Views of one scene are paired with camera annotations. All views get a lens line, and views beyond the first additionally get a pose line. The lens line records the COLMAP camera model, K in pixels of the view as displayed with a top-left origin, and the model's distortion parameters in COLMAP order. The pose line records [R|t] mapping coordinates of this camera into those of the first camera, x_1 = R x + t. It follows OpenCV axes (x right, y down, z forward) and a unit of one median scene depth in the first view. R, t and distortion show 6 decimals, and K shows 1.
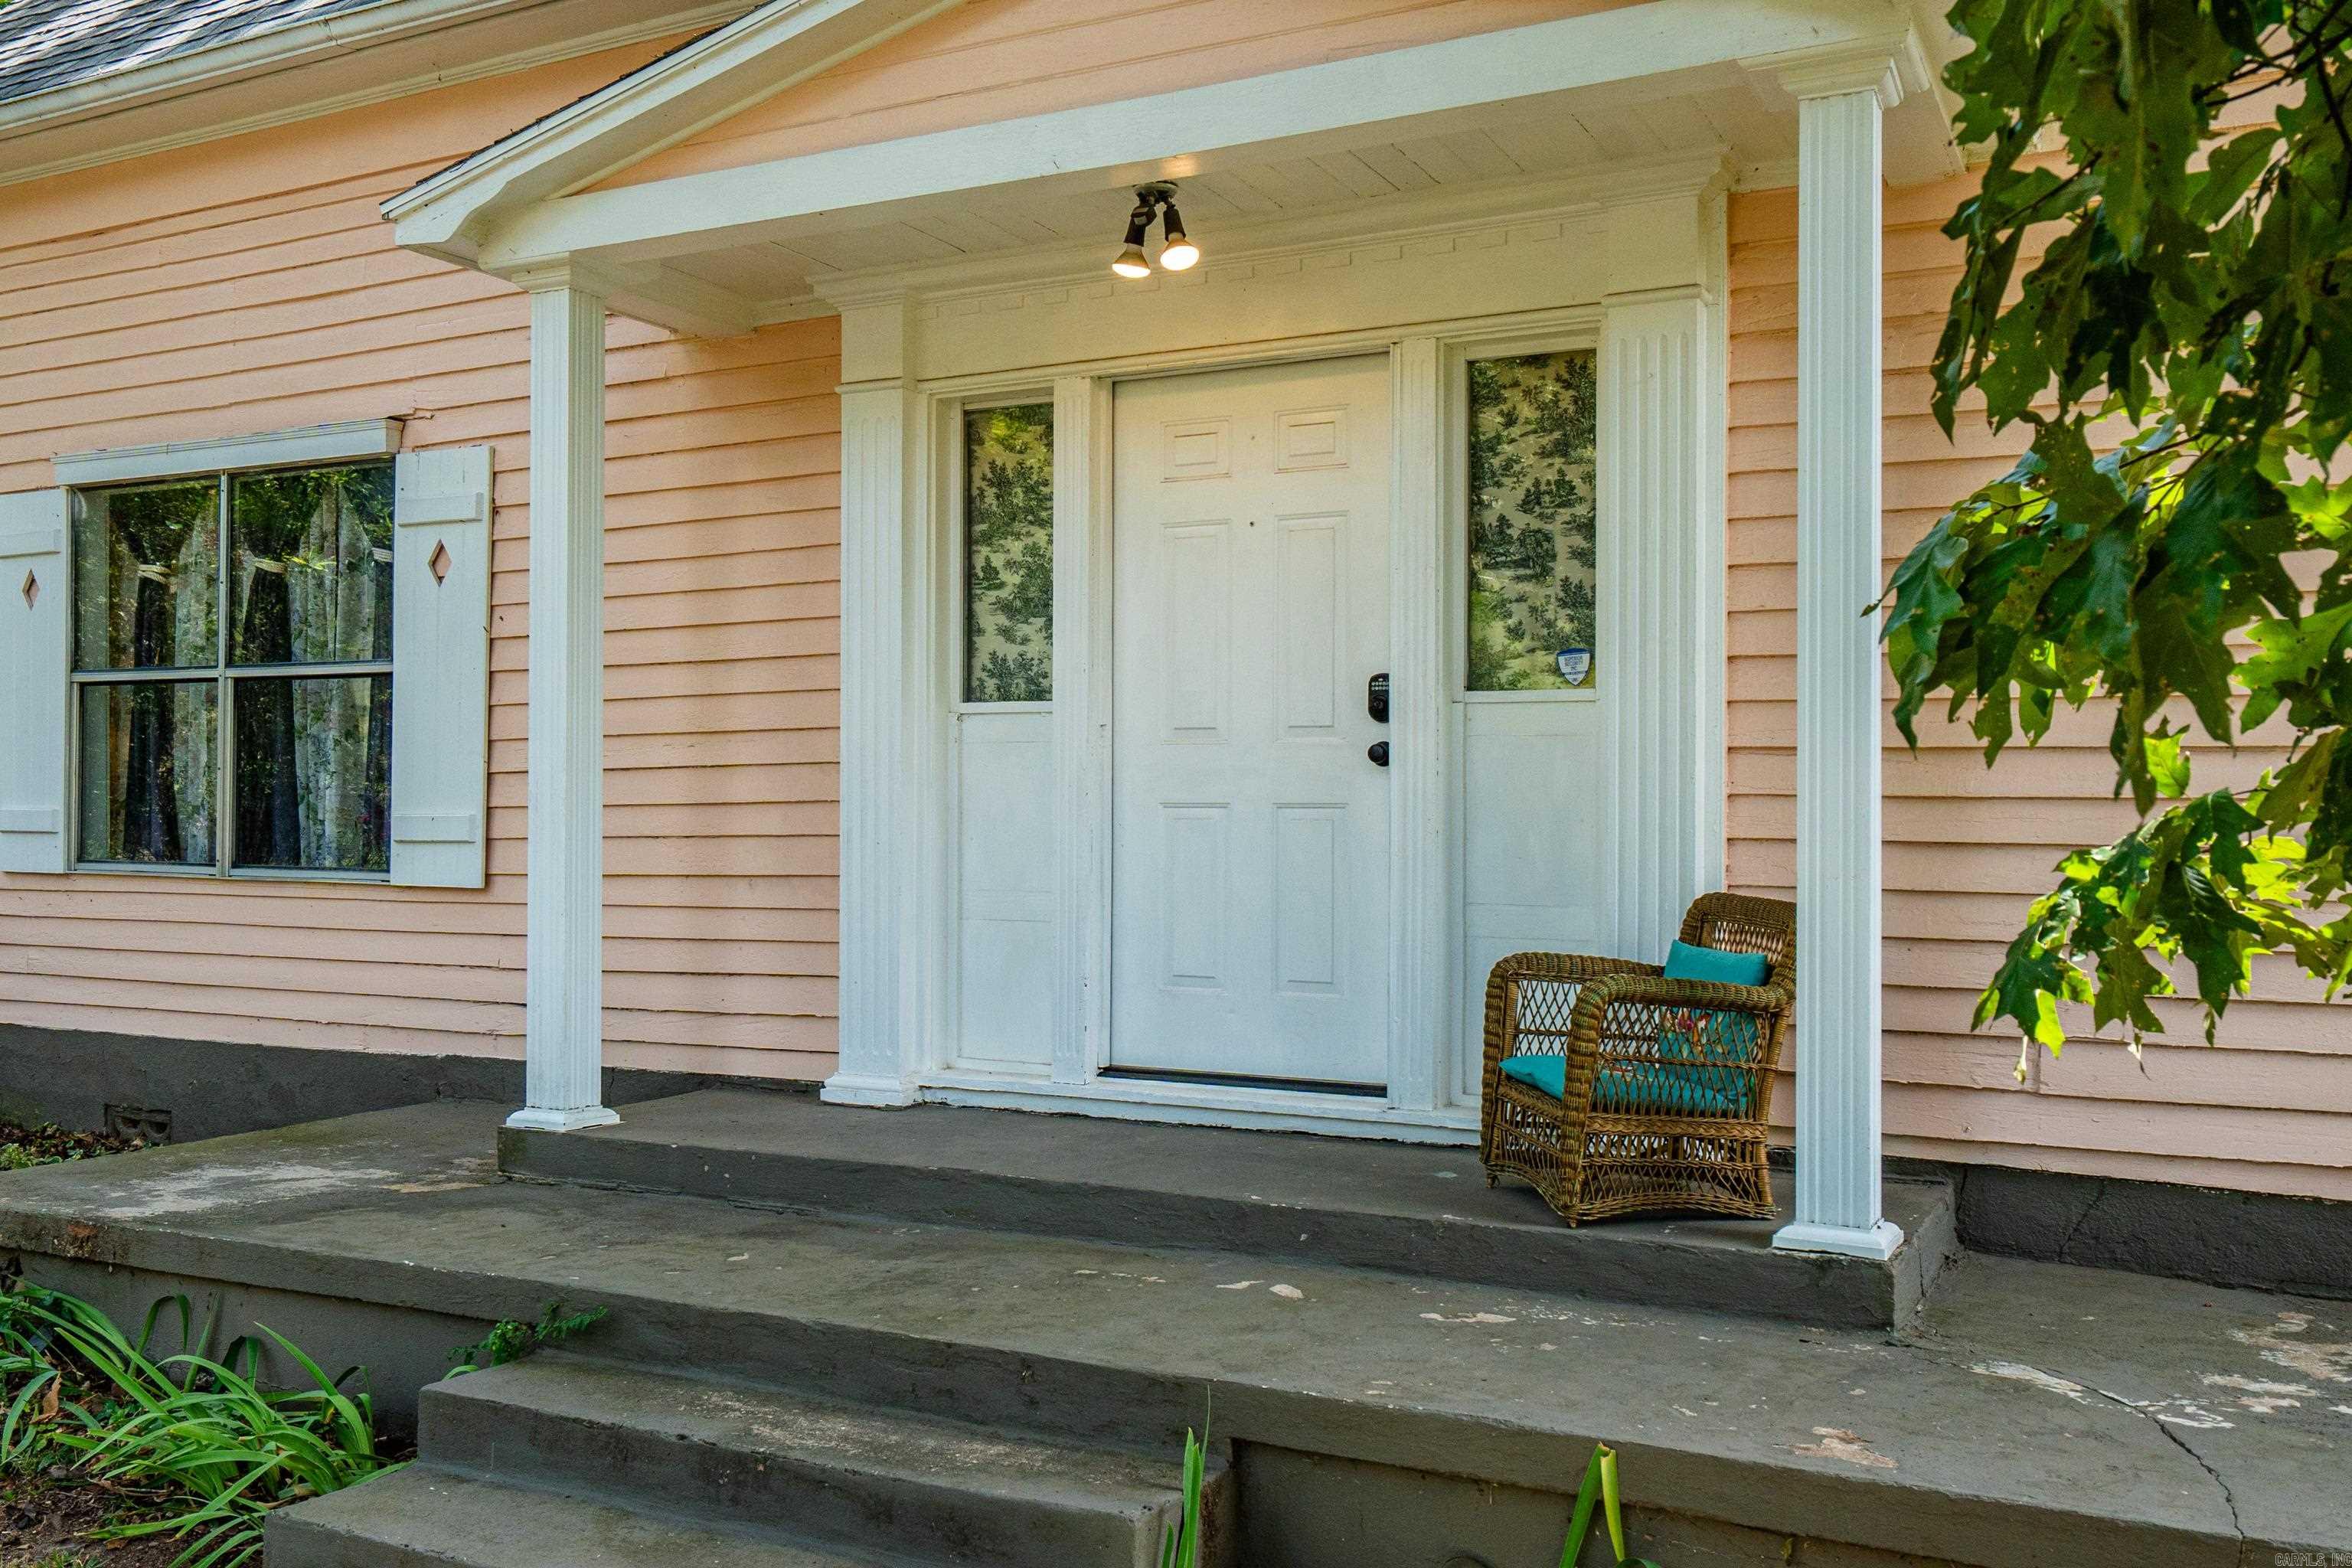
lens RADIAL K [[1892.6, 0, 1157.9], [0, 1892.6, 796.2], [0, 0, 1]] dist [0.032096, -0.035719]
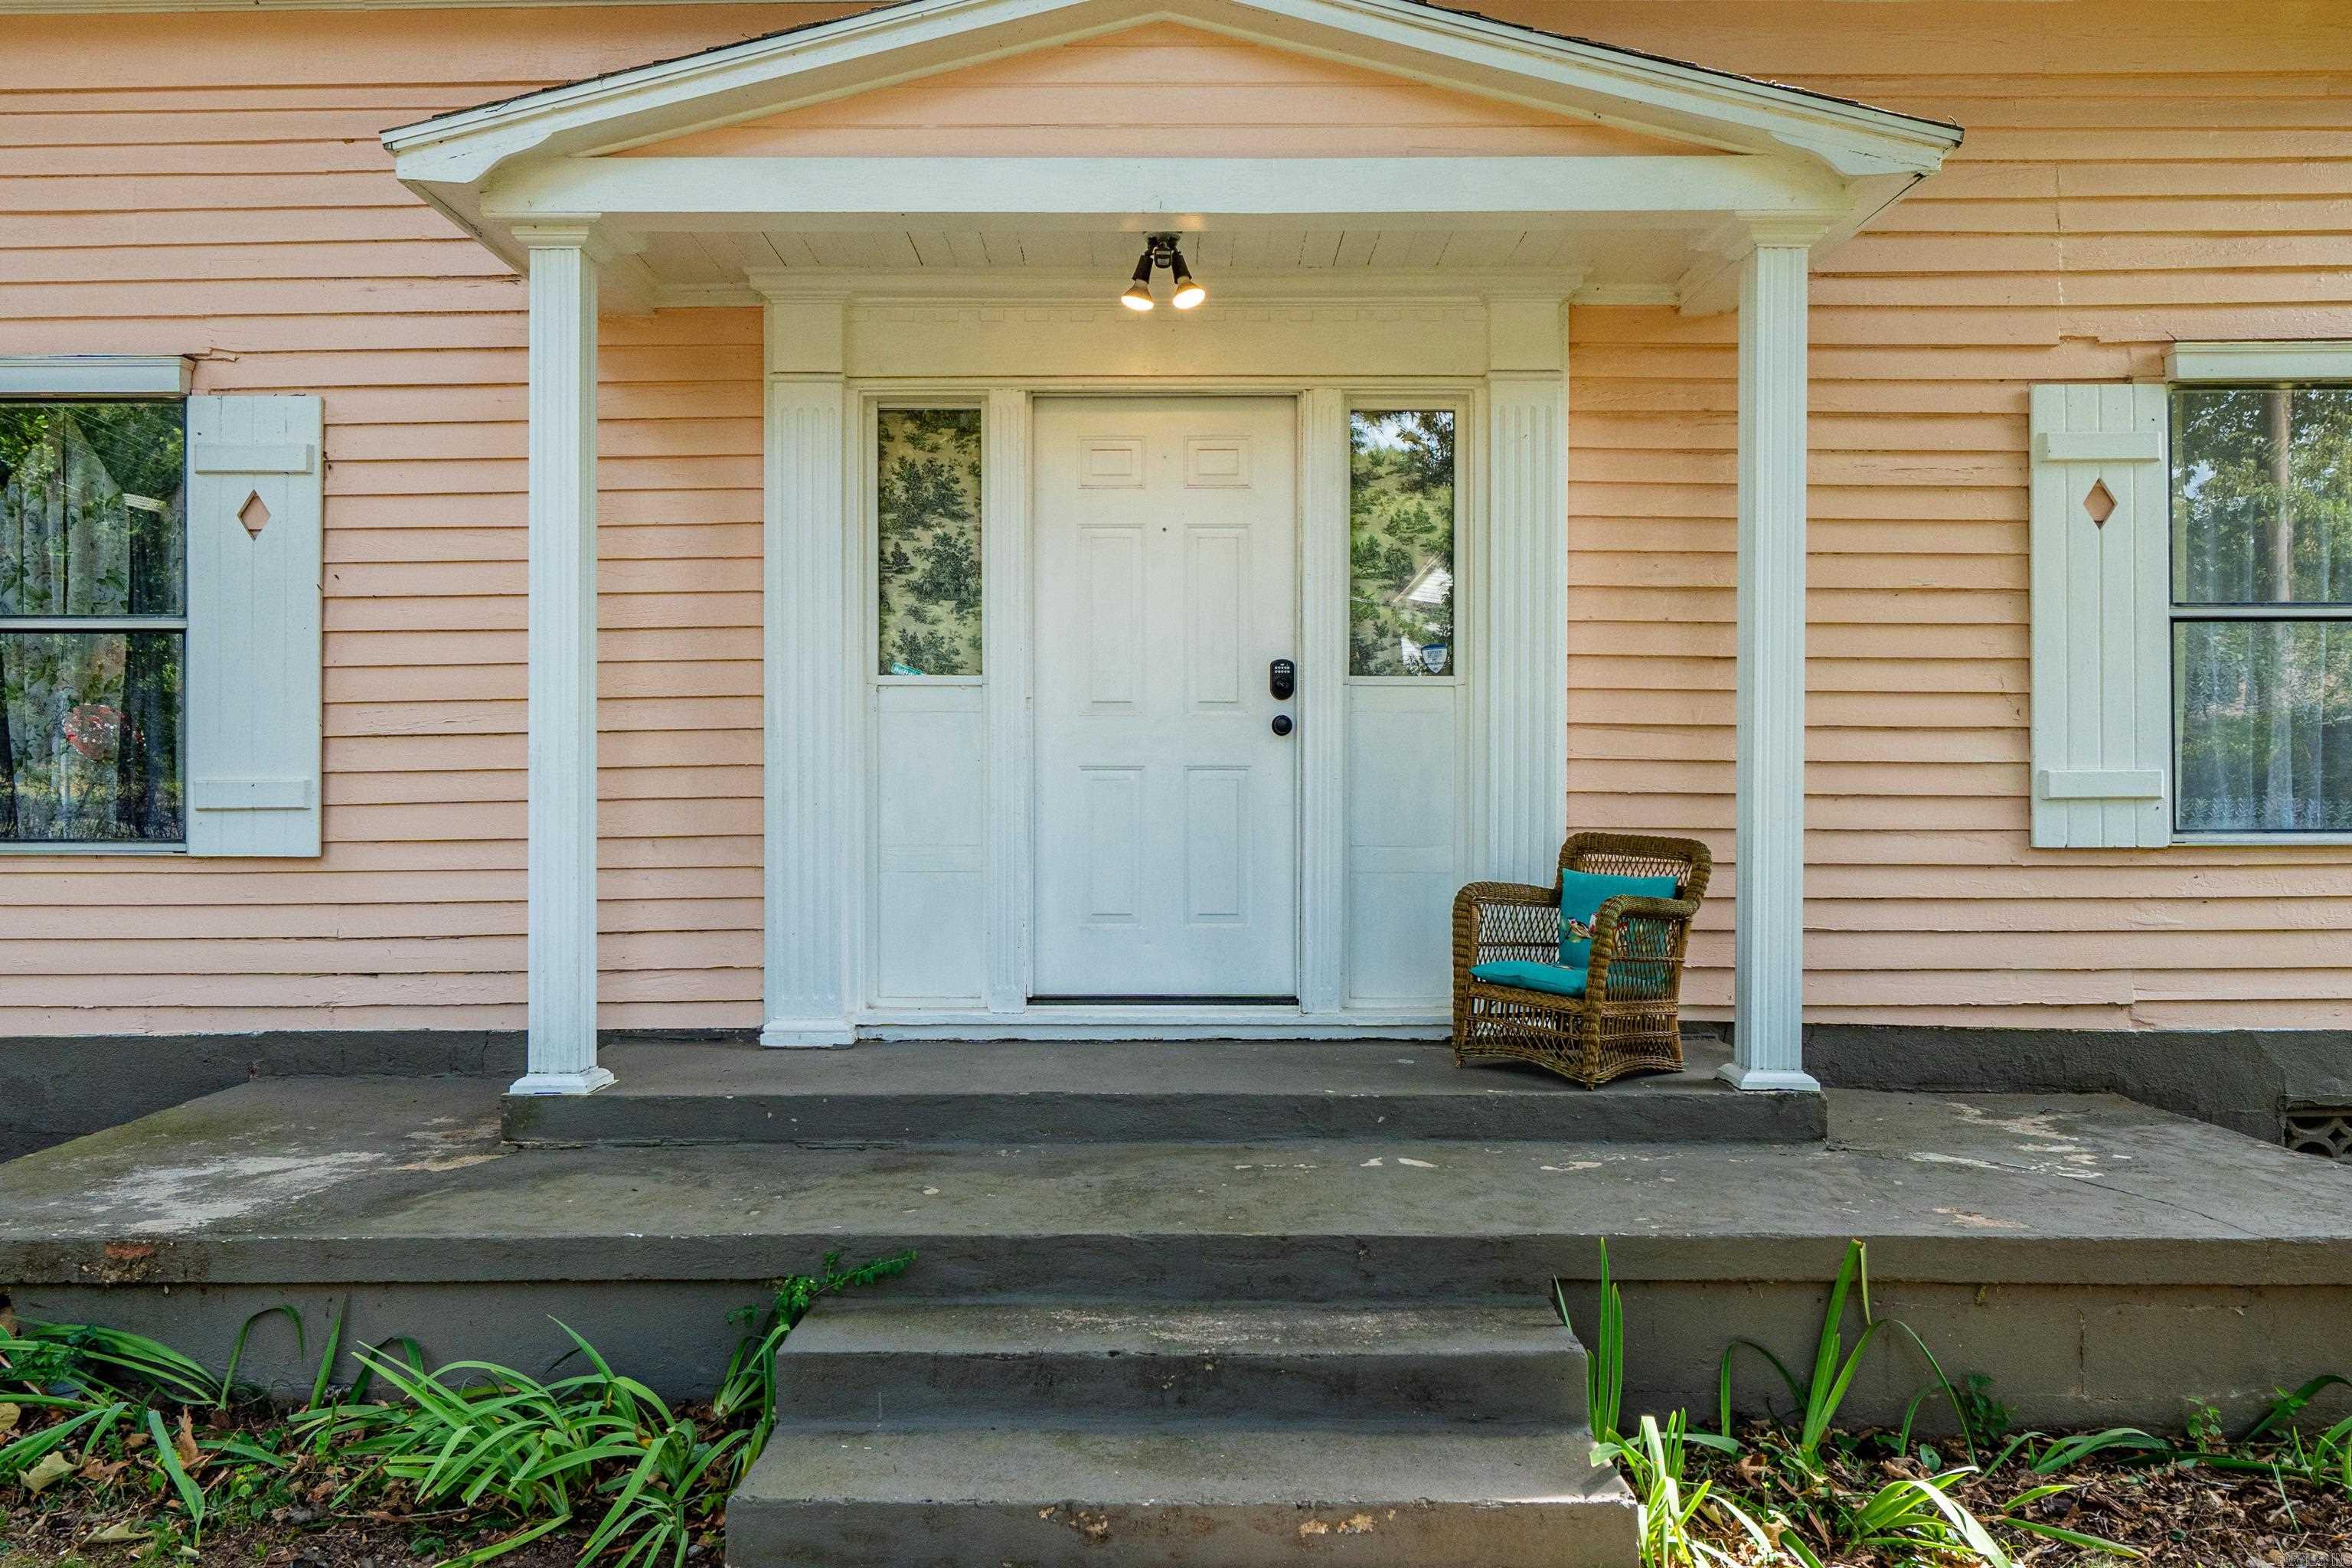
lens RADIAL K [[1552.9, 0, 1159.3], [0, 1552.9, 794.1], [0, 0, 1]] dist [0.000592, 0.003184]
pose [[0.901516, -0.009026, 0.432652, -0.393623], [0.000823, 0.999816, 0.019144, 0.002762], [-0.432745, -0.016902, 0.901358, 0.132041]]
